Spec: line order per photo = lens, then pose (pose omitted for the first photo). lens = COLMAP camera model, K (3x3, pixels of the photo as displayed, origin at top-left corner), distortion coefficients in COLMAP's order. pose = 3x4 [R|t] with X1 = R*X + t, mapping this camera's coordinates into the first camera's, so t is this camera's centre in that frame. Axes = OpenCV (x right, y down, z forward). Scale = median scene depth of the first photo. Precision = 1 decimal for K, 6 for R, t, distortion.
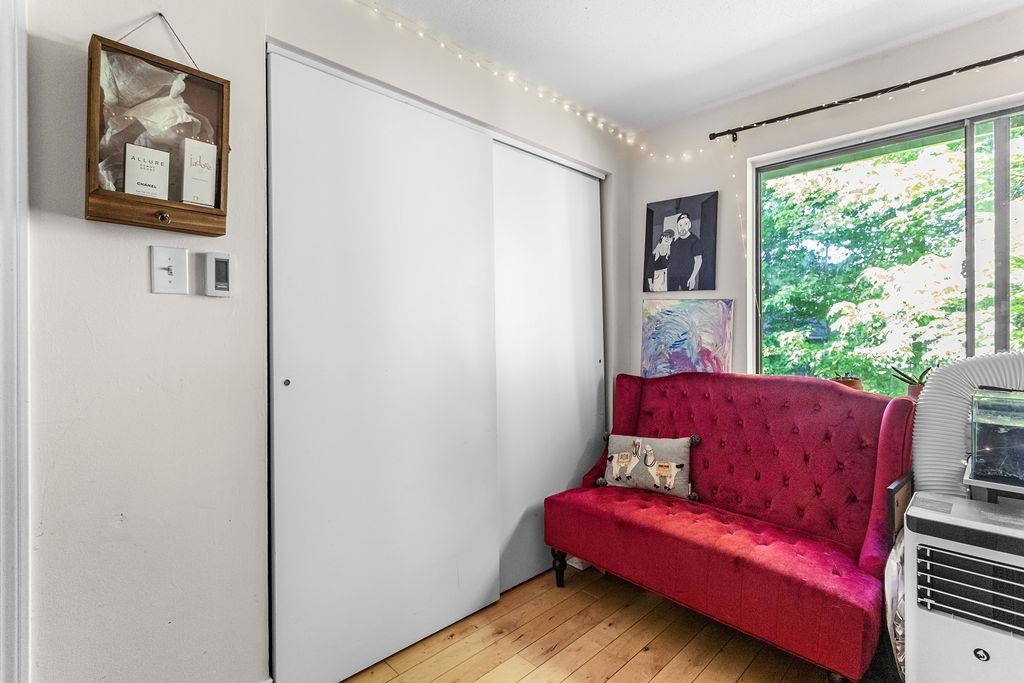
lens RADIAL K [[486.6, 0, 511.0], [0, 486.6, 331.8], [0, 0, 1]] dist [-0.000333, -0.000085]
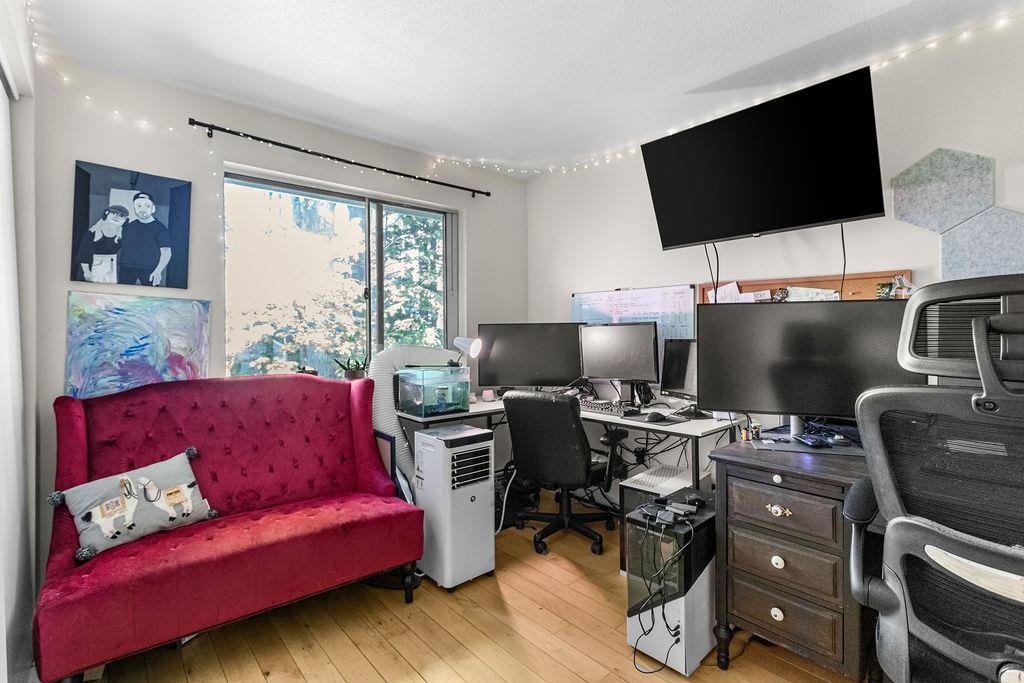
lens RADIAL K [[486.6, 0, 511.0], [0, 486.6, 331.8], [0, 0, 1]] dist [-0.000333, -0.000085]
pose [[0.059940, 0.003914, 0.998194, -0.440634], [0.006948, 0.999966, -0.004338, 0.002179], [-0.998178, 0.007195, 0.059911, 0.330751]]
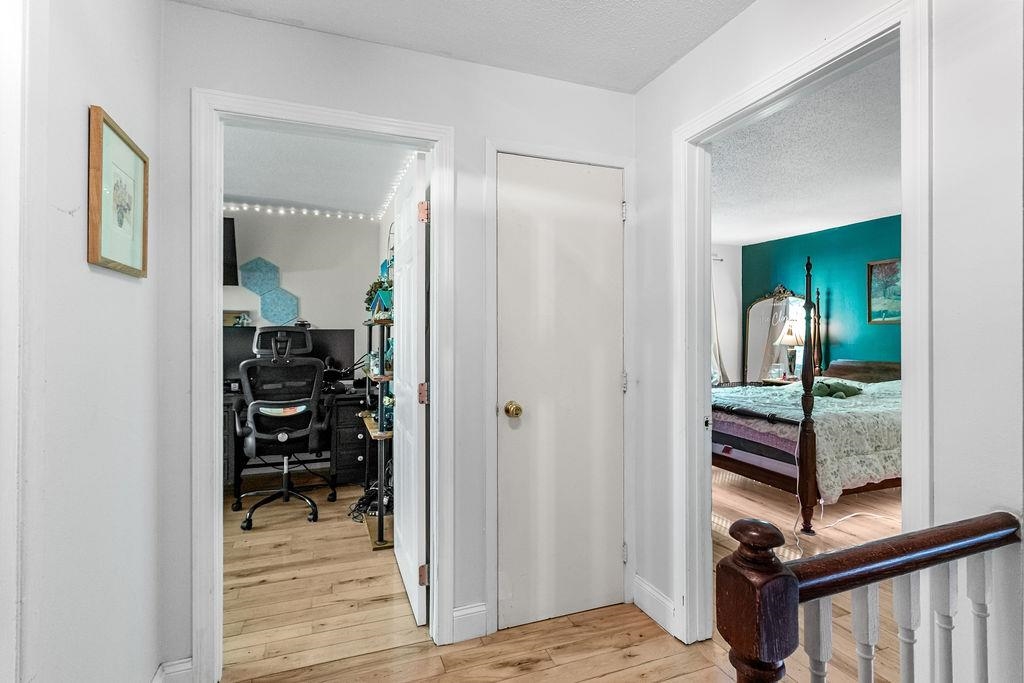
lens RADIAL K [[486.6, 0, 511.0], [0, 486.6, 331.8], [0, 0, 1]] dist [-0.000333, -0.000085]
pose [[-0.915934, 0.007124, 0.401266, -1.094113], [0.007040, 0.999974, -0.001686, -0.014671], [-0.401268, 0.001281, -0.915960, 0.883212]]
